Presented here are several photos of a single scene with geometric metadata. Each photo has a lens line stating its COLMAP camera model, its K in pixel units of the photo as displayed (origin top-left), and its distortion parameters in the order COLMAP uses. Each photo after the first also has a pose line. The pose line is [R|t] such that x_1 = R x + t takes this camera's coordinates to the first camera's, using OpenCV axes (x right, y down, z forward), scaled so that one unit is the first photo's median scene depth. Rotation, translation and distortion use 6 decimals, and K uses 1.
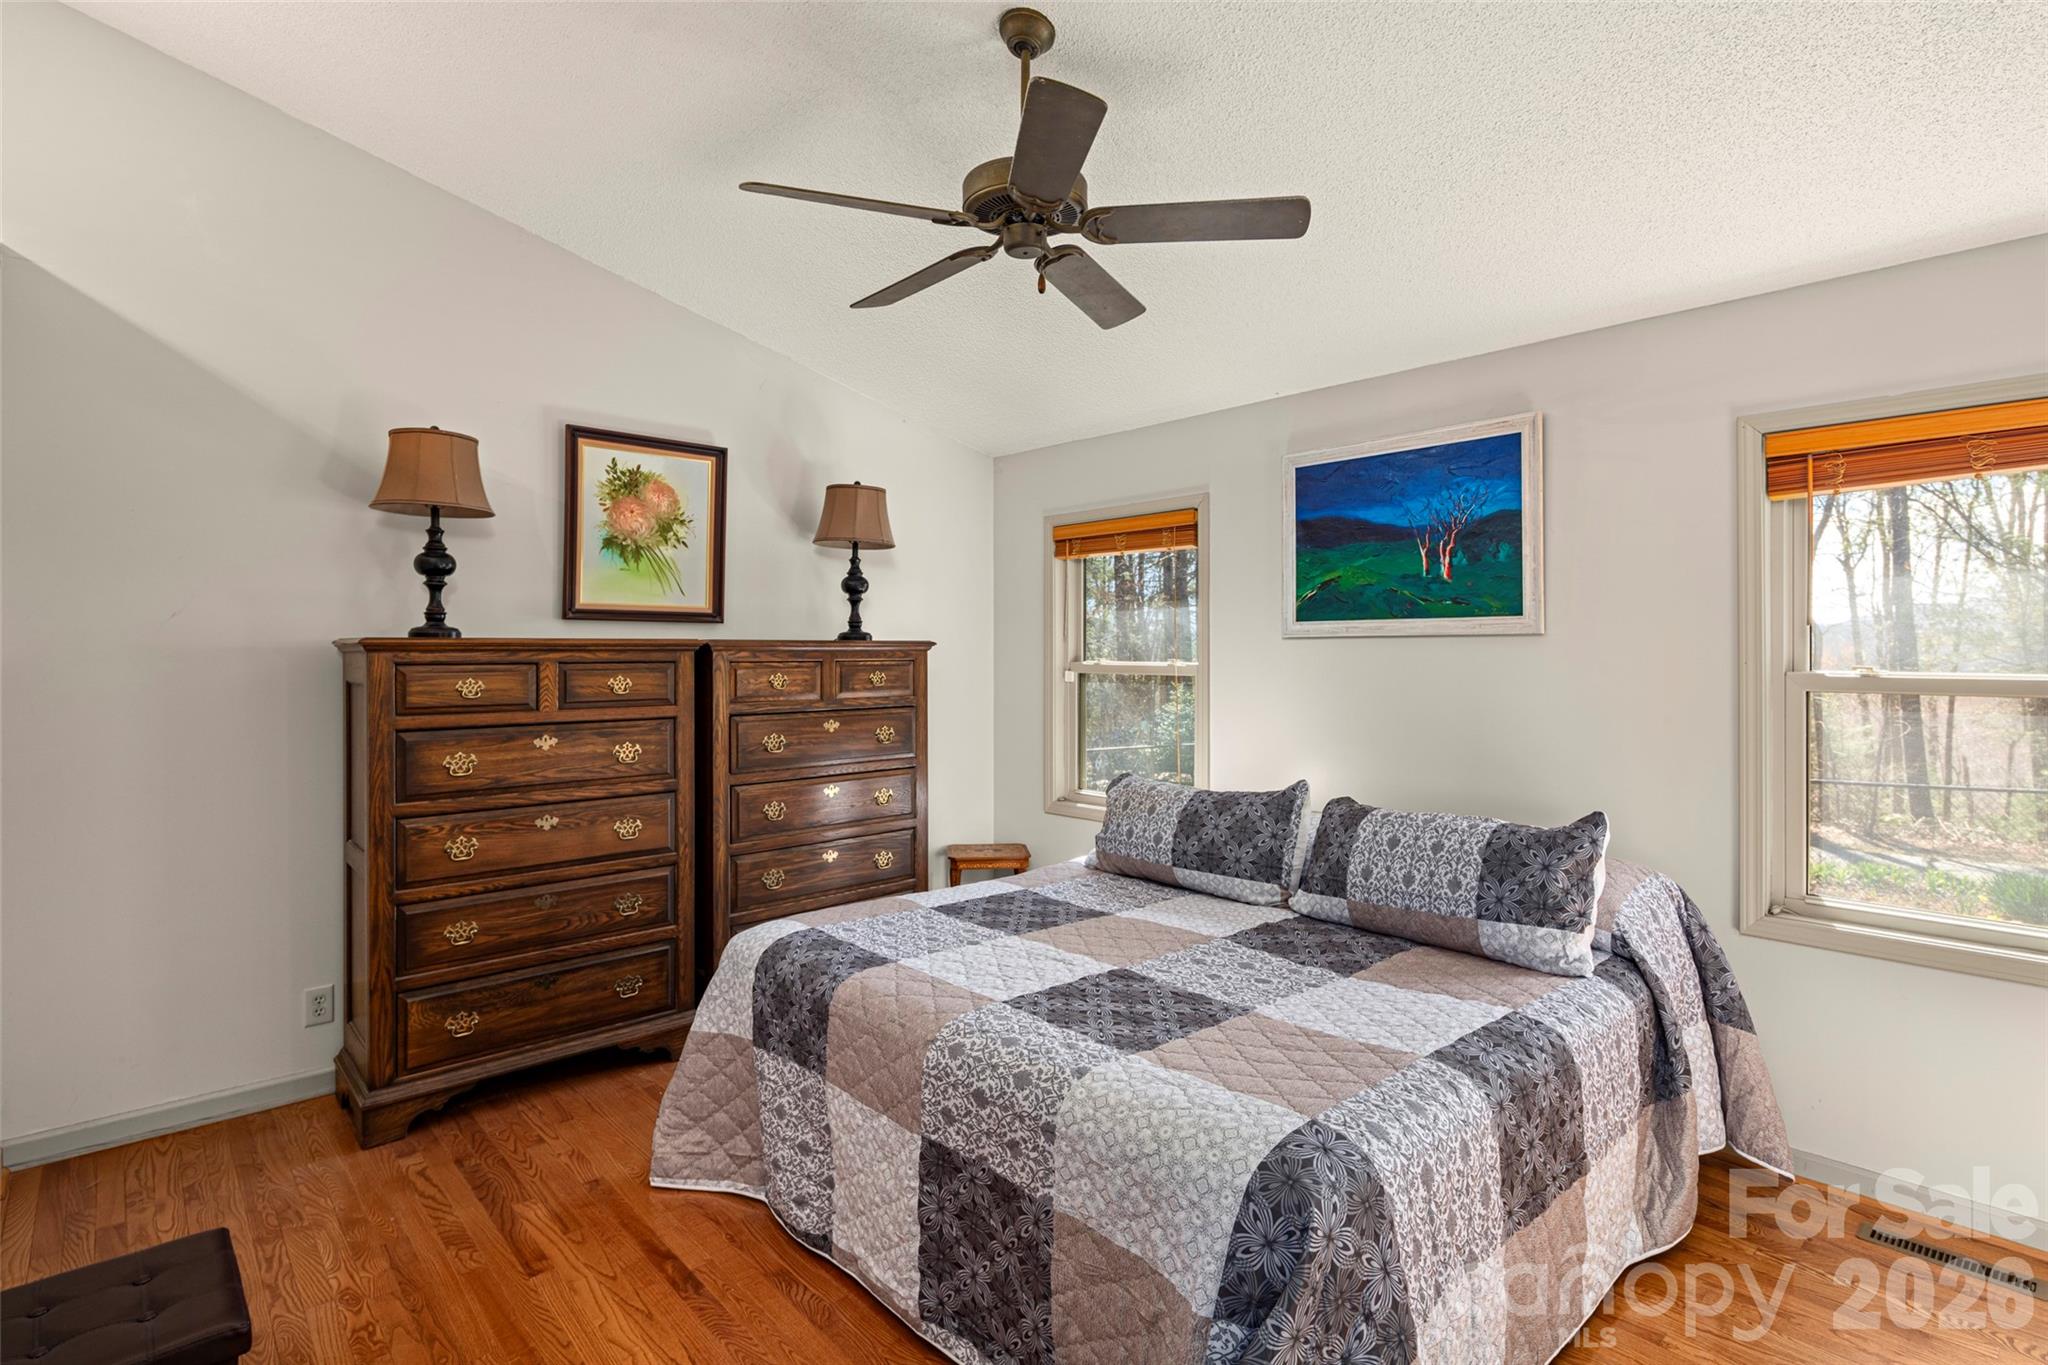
lens RADIAL K [[995.7, 0, 1022.4], [0, 995.7, 653.2], [0, 0, 1]] dist [0.007984, -0.006365]
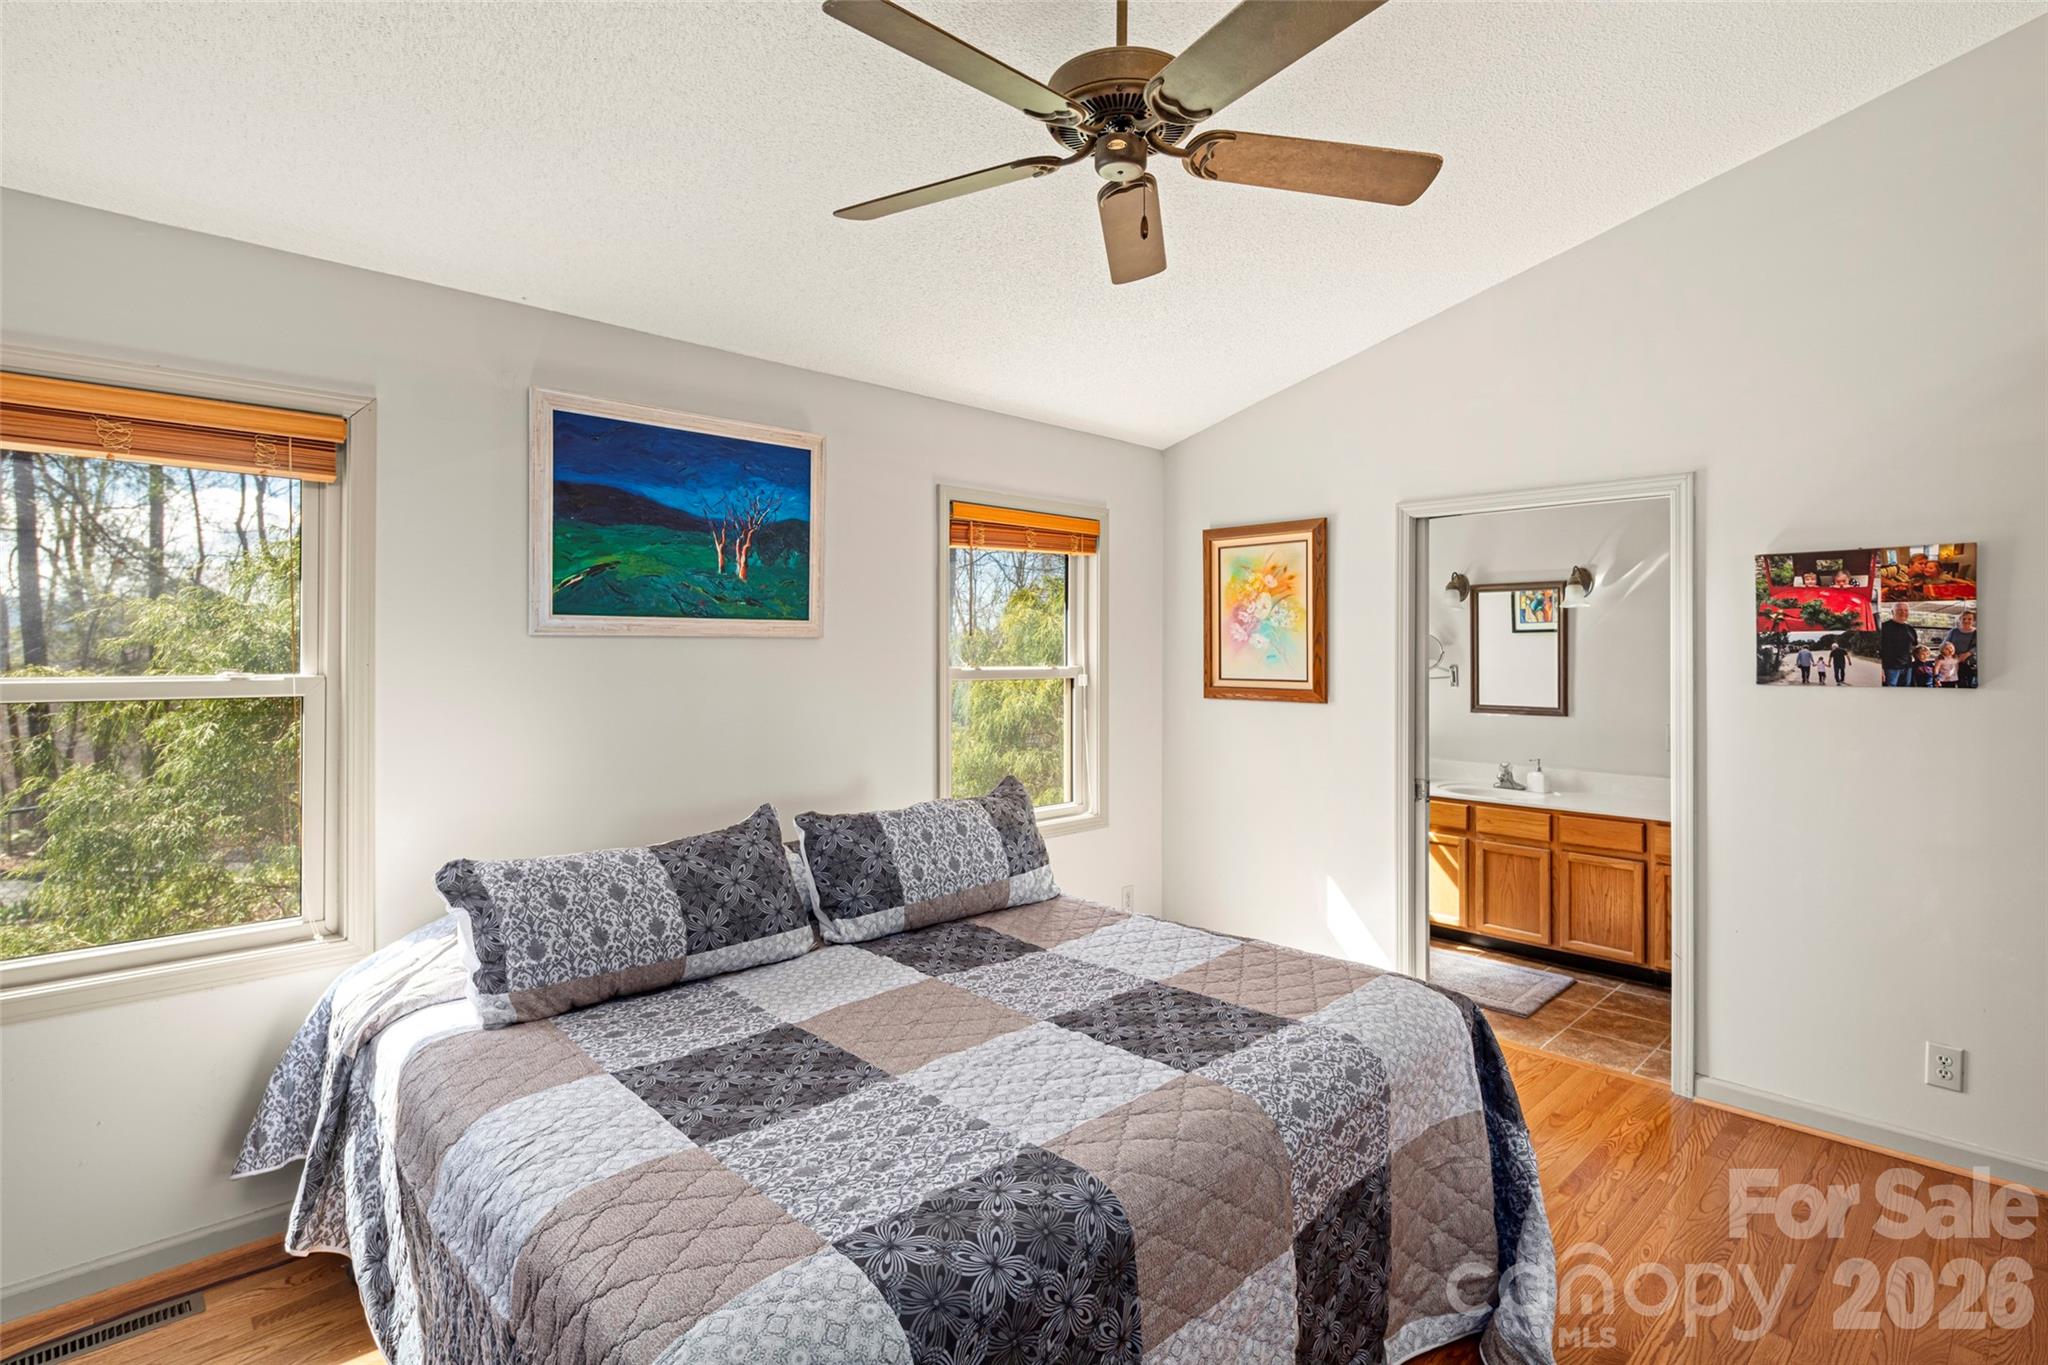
lens RADIAL K [[995.7, 0, 1057.9], [0, 995.7, 651.1], [0, 0, 1]] dist [0.007984, -0.006365]
pose [[-0.035250, 0.001022, 0.999378, -0.662059], [0.003022, 0.999995, -0.000916, -0.003351], [-0.999374, 0.002988, -0.035253, 0.878799]]
